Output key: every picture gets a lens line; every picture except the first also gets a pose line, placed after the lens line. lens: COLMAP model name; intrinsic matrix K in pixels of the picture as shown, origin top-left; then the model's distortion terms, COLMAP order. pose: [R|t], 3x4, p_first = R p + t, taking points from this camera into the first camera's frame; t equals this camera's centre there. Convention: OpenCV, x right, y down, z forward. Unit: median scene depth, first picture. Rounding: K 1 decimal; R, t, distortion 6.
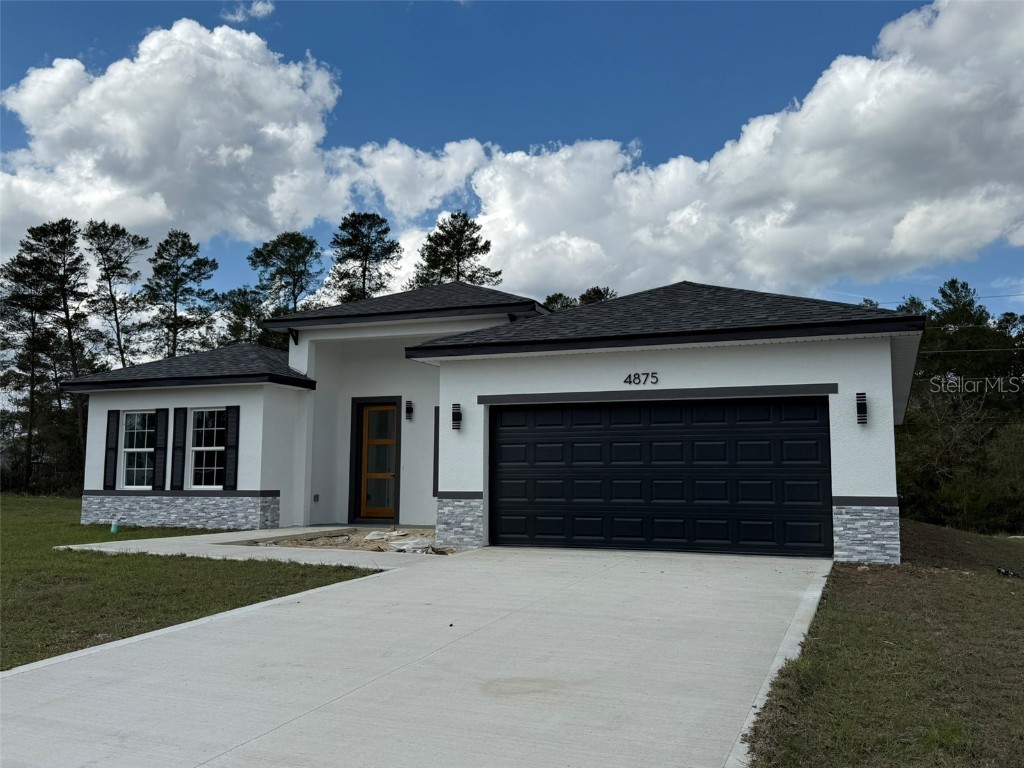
lens RADIAL K [[899.2, 0, 512.0], [0, 899.2, 384.0], [0, 0, 1]] dist [0.170315, -0.366695]
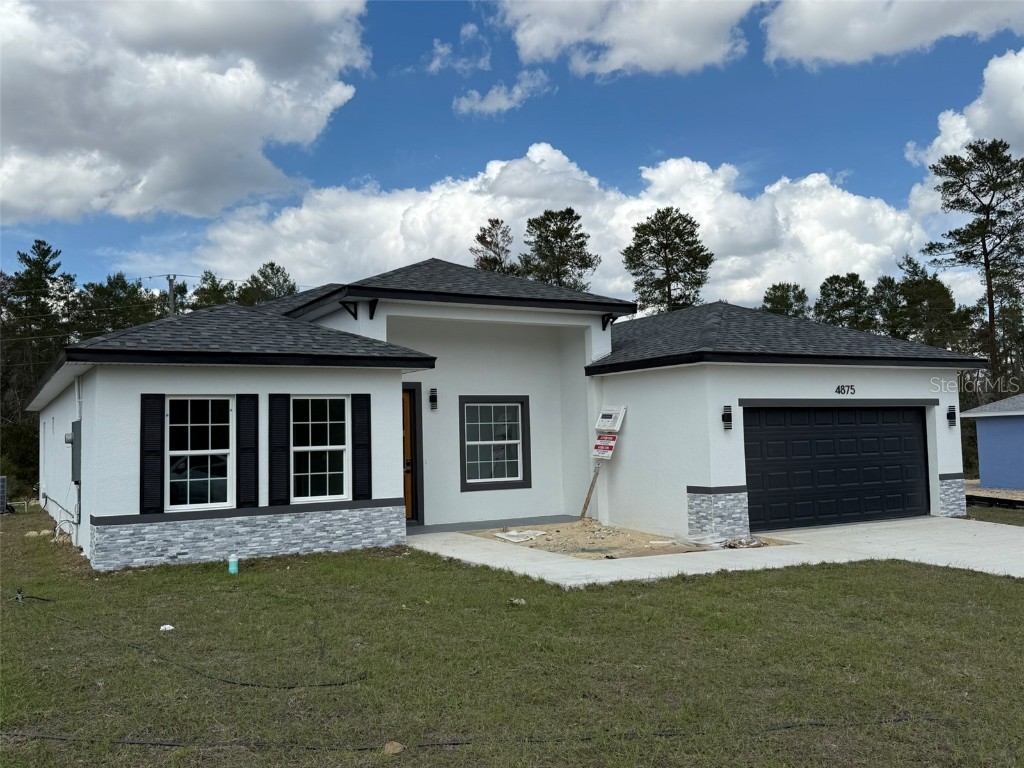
lens RADIAL K [[899.2, 0, 512.0], [0, 899.2, 384.0], [0, 0, 1]] dist [0.170315, -0.366695]
pose [[0.633113, 0.024324, 0.773678, -0.842872], [-0.057561, 0.998218, 0.015720, -0.005164], [-0.771917, -0.054486, 0.633385, 0.401658]]
